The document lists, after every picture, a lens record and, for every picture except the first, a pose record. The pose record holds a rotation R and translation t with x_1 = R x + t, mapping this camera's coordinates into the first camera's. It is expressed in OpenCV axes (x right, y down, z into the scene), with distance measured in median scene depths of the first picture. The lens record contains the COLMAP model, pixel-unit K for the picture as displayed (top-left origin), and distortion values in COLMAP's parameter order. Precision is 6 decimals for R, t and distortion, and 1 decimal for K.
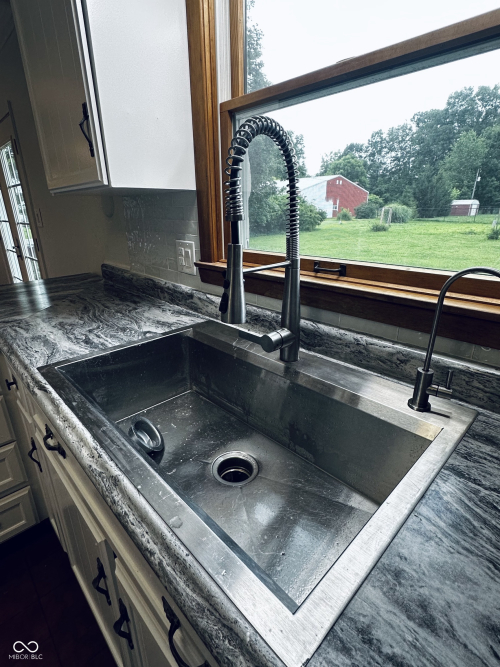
lens RADIAL K [[332.3, 0, 244.8], [0, 332.3, 327.2], [0, 0, 1]] dist [-0.000793, -0.001137]
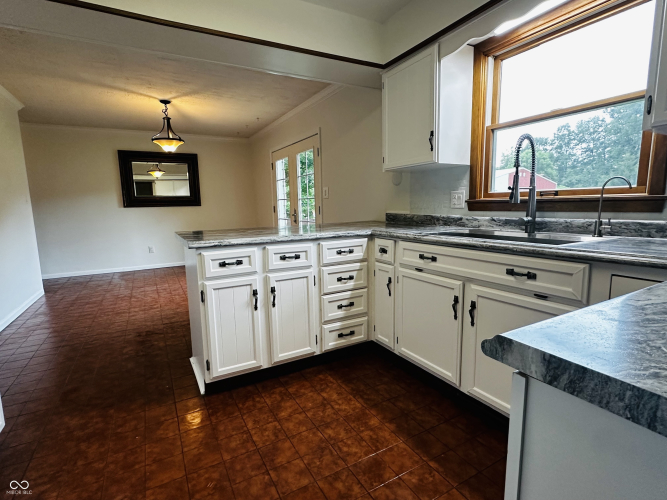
lens RADIAL K [[332.3, 0, 333.5], [0, 332.3, 250.0], [0, 0, 1]] dist [-0.000793, -0.001137]
pose [[0.968709, 0.028913, -0.246508, -0.115732], [-0.077237, 0.978993, -0.188696, 0.144611], [0.235874, 0.201832, 0.950593, -0.272197]]
